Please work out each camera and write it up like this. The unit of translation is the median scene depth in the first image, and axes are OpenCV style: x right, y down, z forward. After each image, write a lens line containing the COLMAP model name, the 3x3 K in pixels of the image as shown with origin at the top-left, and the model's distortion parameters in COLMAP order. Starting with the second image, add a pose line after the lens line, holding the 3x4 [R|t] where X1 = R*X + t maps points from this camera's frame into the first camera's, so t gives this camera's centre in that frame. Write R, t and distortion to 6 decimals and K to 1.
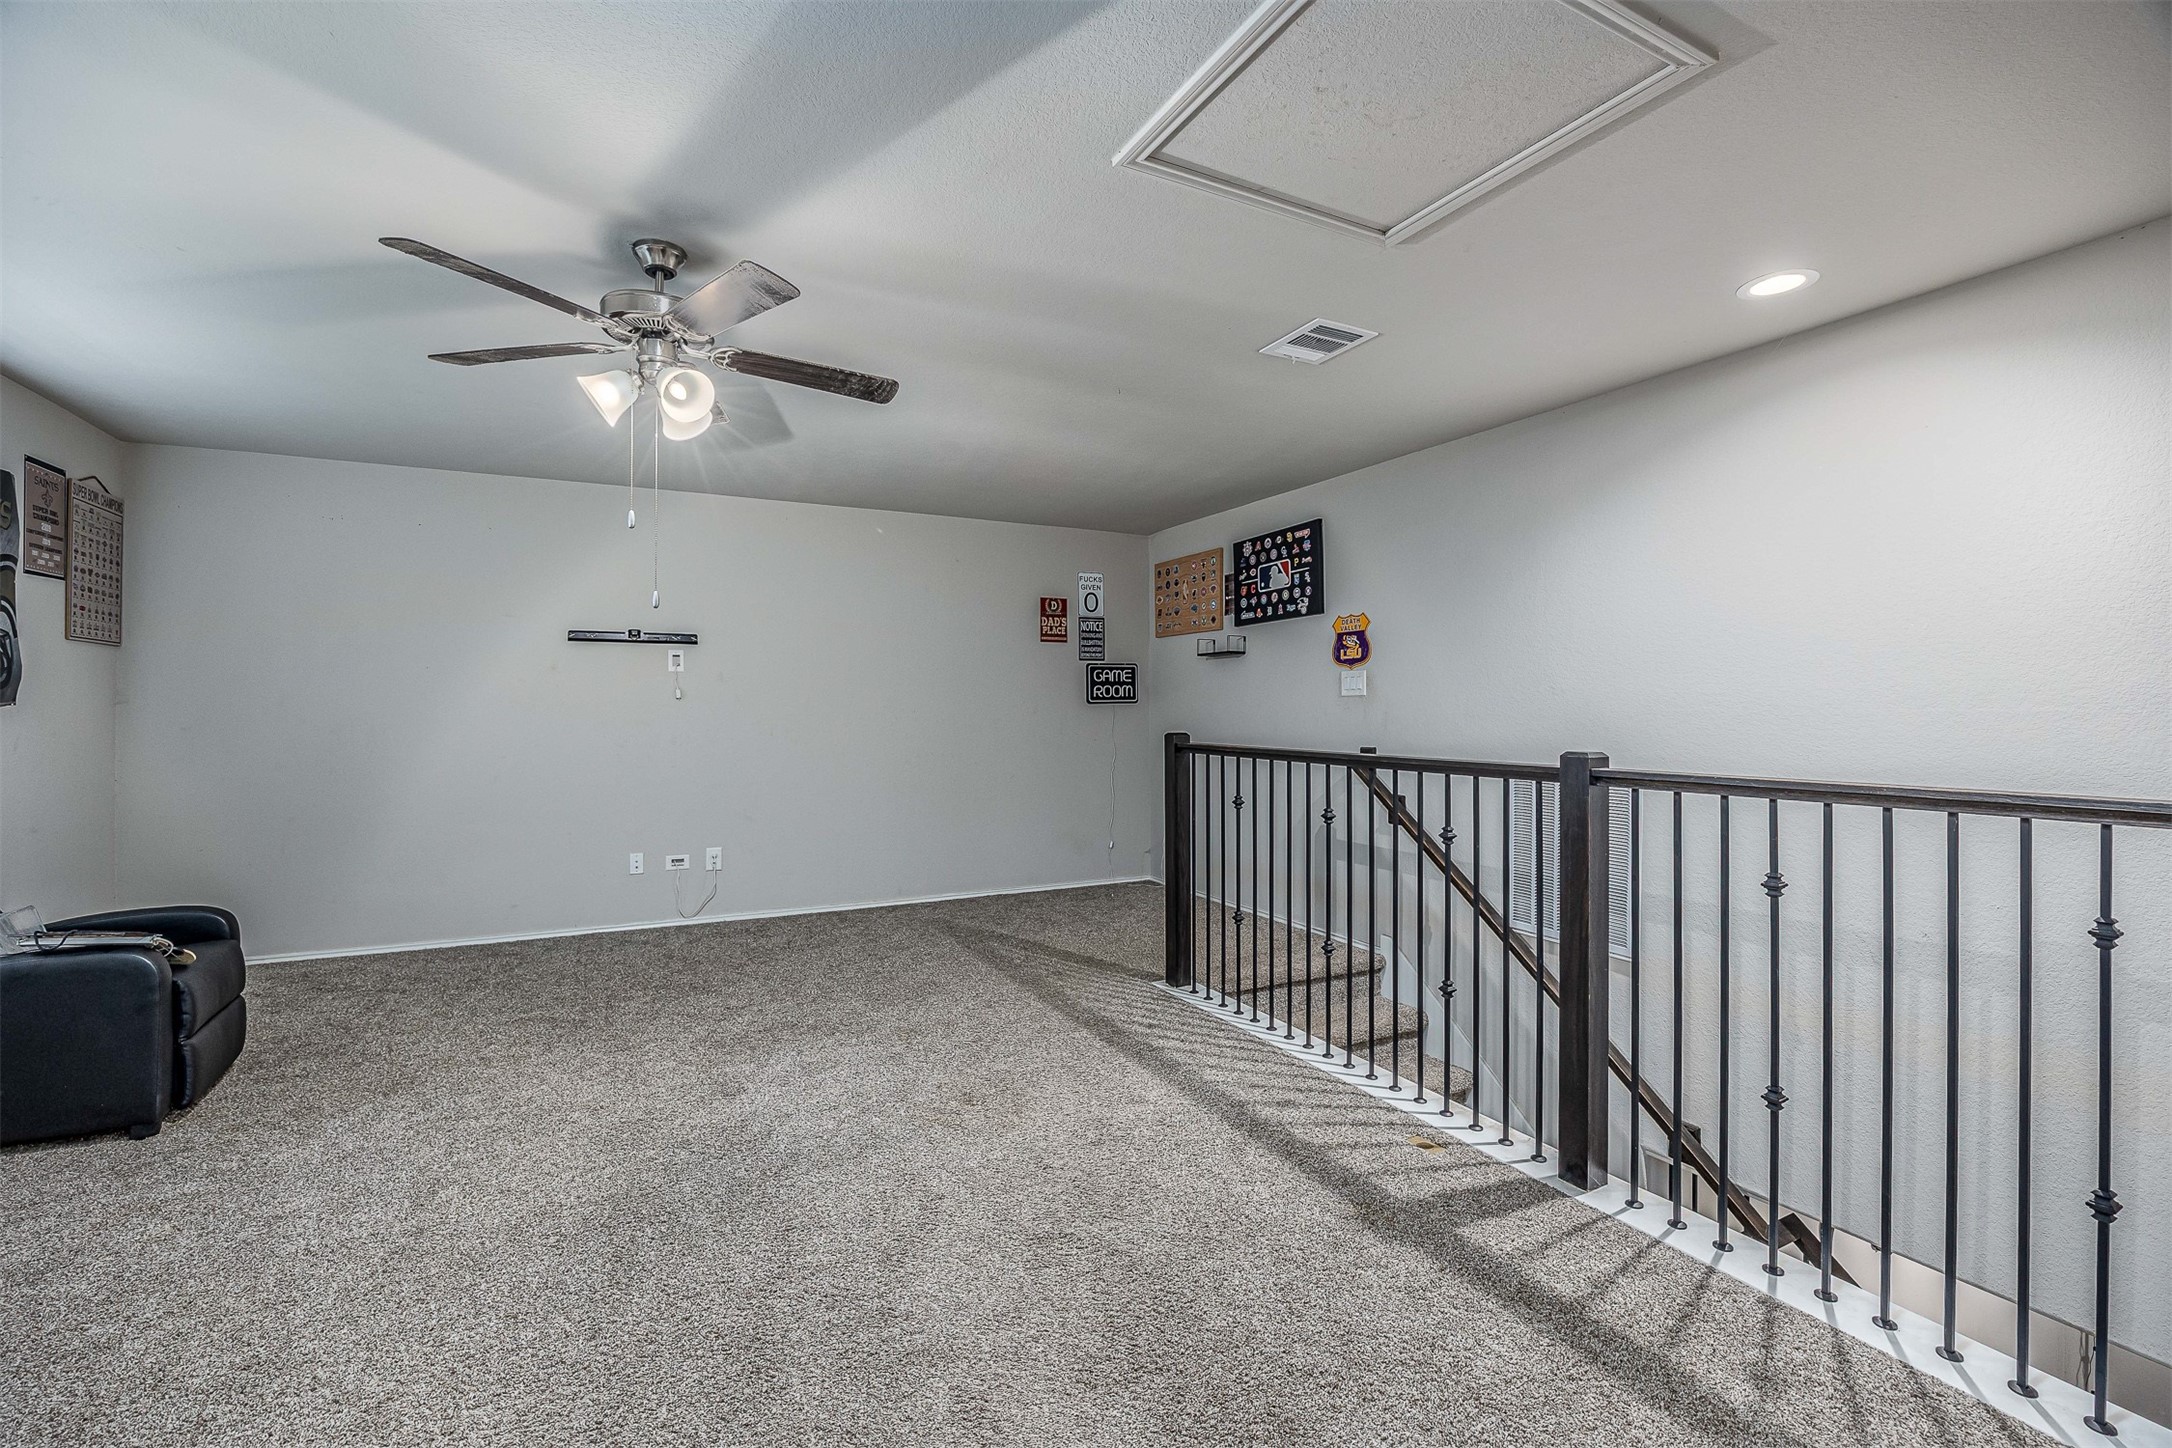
lens RADIAL K [[930.4, 0, 1076.6], [0, 930.4, 711.2], [0, 0, 1]] dist [-0.014625, 0.000783]
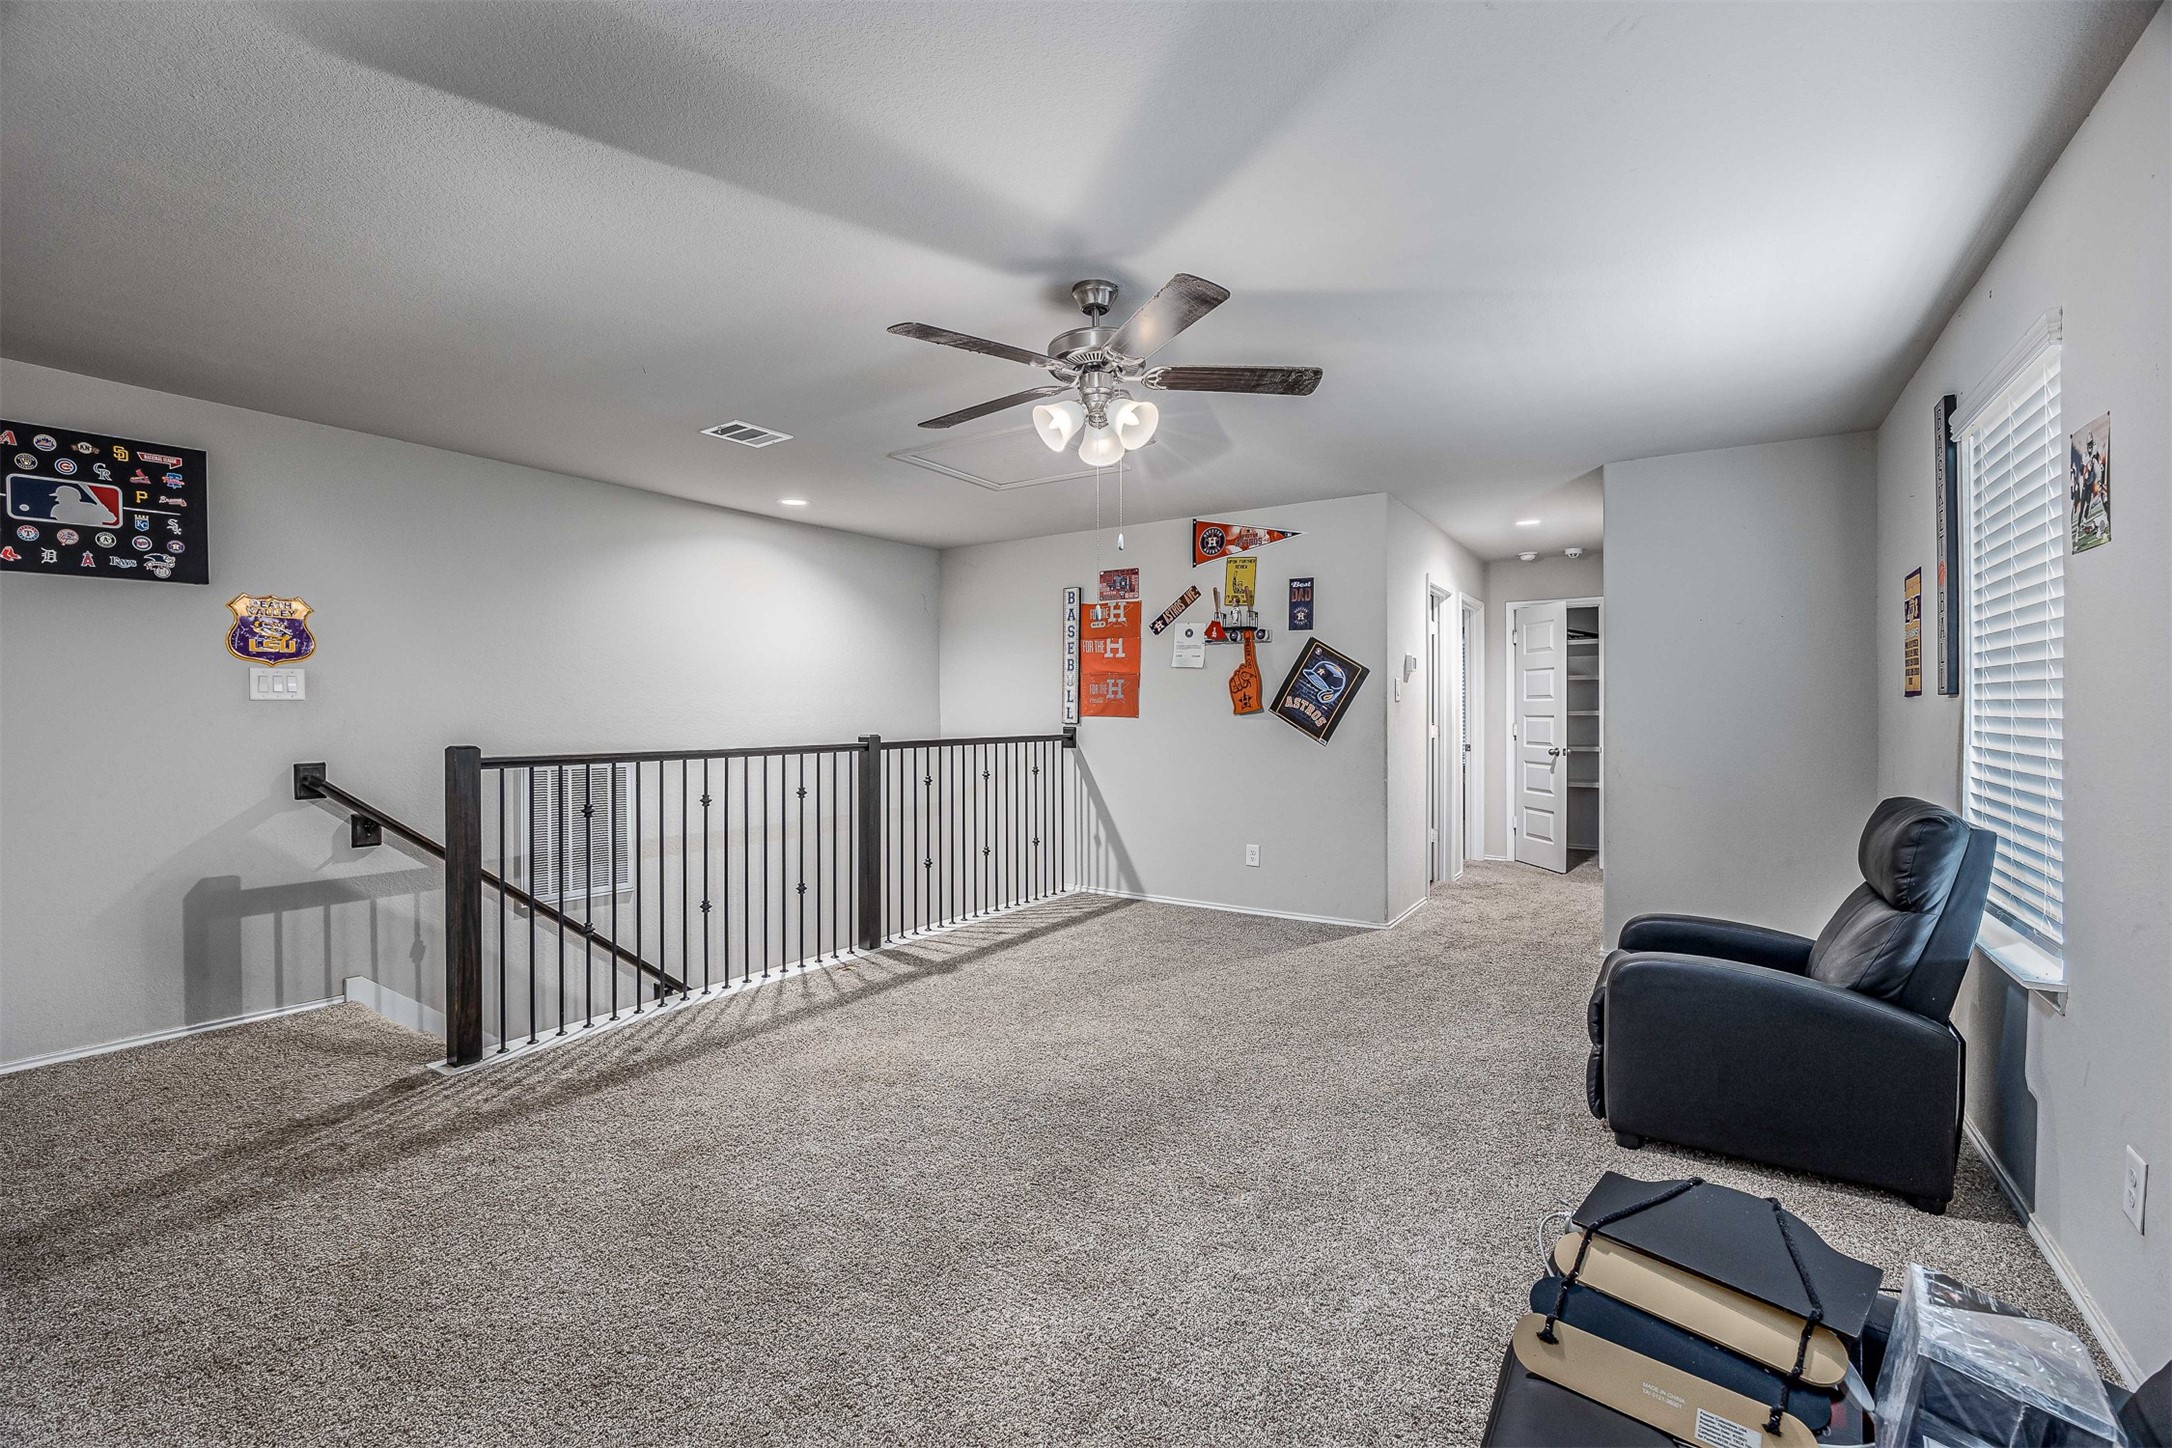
lens RADIAL K [[930.4, 0, 1076.6], [0, 930.4, 711.2], [0, 0, 1]] dist [-0.014625, 0.000783]
pose [[-0.491641, 0.000579, 0.870798, -0.704369], [0.006776, 0.999972, 0.003161, -0.004619], [-0.870771, 0.007454, -0.491632, 0.783082]]
